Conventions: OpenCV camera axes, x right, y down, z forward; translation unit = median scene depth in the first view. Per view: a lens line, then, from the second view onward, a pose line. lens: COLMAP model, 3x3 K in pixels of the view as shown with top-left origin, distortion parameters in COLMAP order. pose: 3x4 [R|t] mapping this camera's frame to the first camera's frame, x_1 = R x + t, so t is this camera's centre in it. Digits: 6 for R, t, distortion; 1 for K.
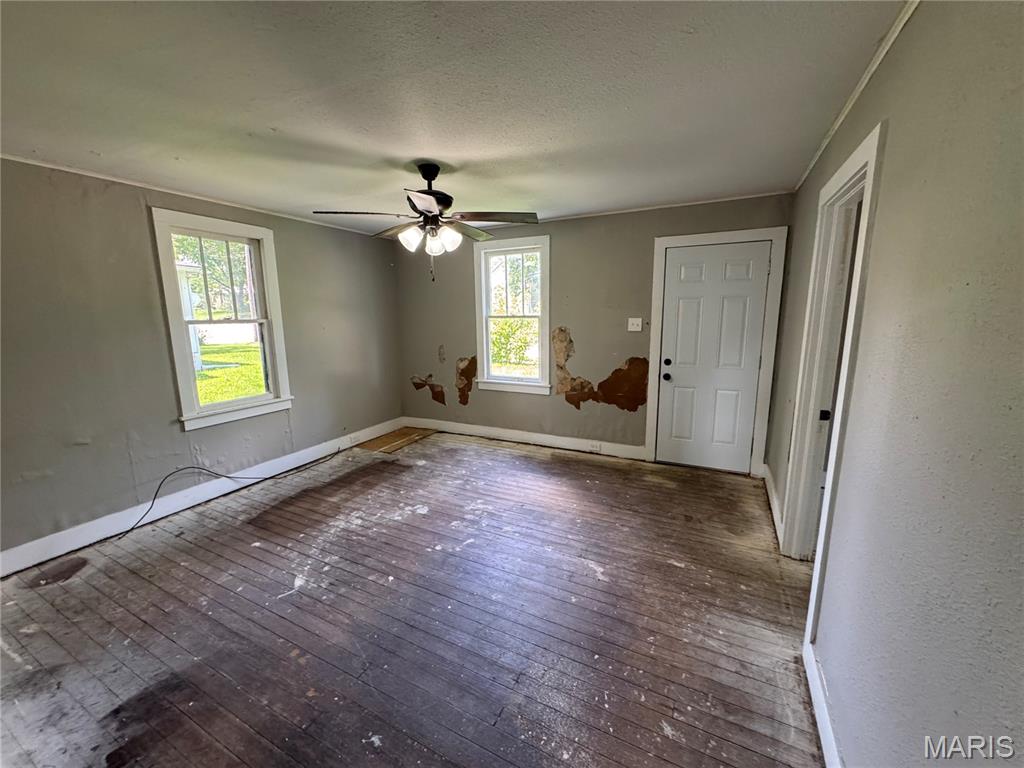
lens RADIAL K [[410.7, 0, 512.0], [0, 410.7, 384.0], [0, 0, 1]] dist [0.000012, -0.000074]
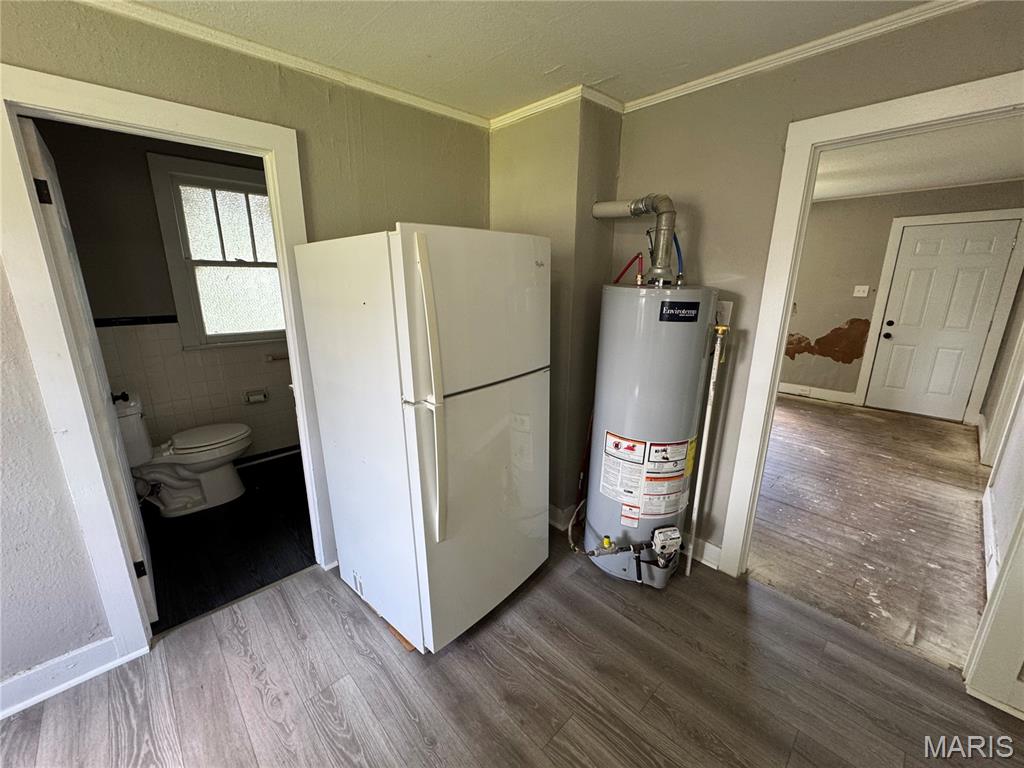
lens RADIAL K [[410.7, 0, 512.0], [0, 410.7, 384.0], [0, 0, 1]] dist [0.000012, -0.000074]
pose [[0.939949, 0.098672, -0.326740, -0.277198], [-0.073887, 0.993425, 0.087449, 0.109817], [0.333220, -0.058056, 0.941060, -0.564360]]
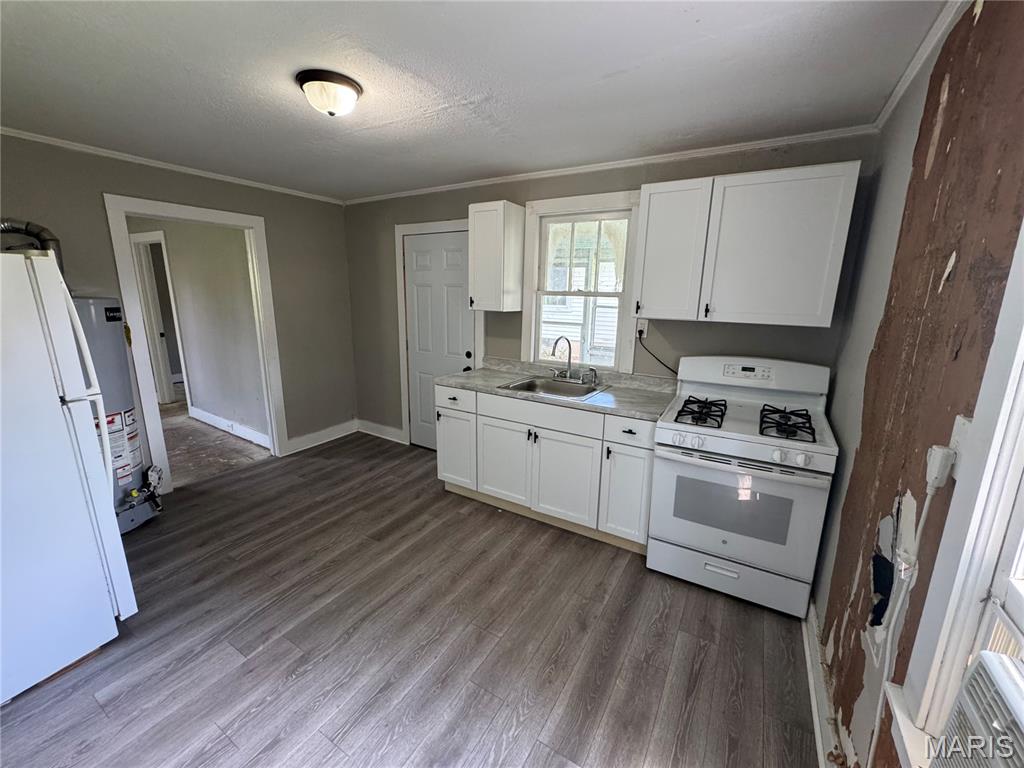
lens RADIAL K [[410.7, 0, 512.0], [0, 410.7, 384.0], [0, 0, 1]] dist [0.000012, -0.000074]
pose [[0.088311, -0.208083, 0.974116, -0.904457], [0.158924, 0.968354, 0.192444, 0.141261], [-0.983333, 0.137815, 0.118585, -0.769666]]
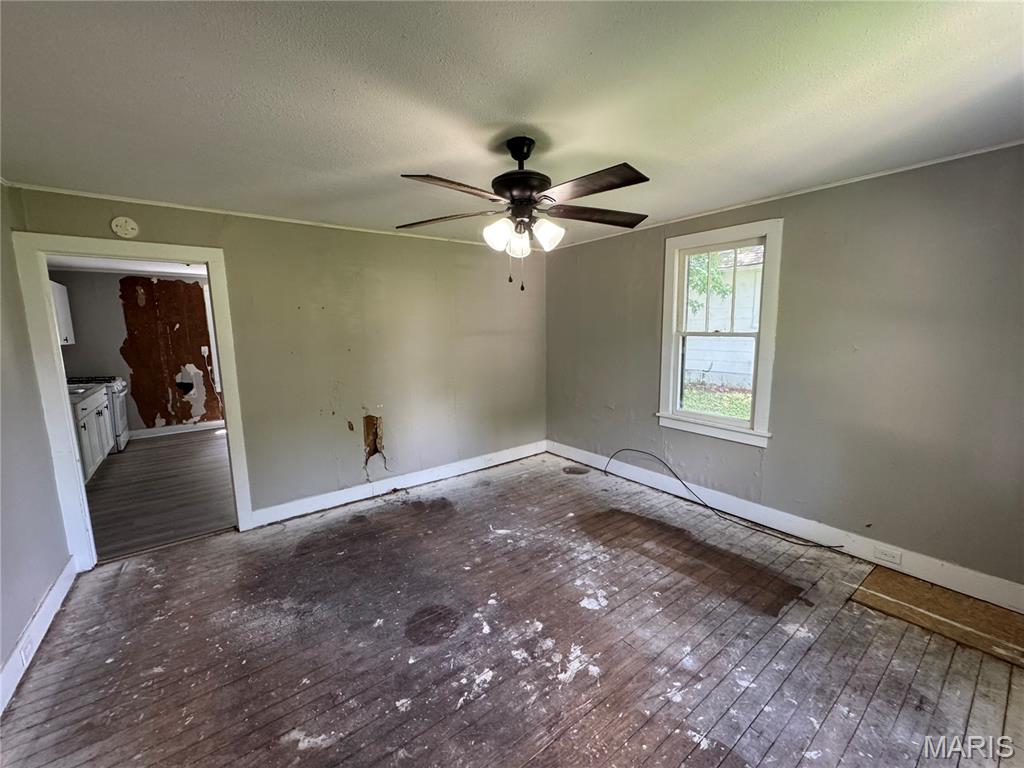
lens RADIAL K [[410.7, 0, 512.0], [0, 410.7, 384.0], [0, 0, 1]] dist [0.000012, -0.000074]
pose [[-0.440574, 0.138854, -0.886913, 0.389324], [-0.139796, 0.965301, 0.220570, -0.184840], [0.886765, 0.221164, -0.405876, 0.991566]]
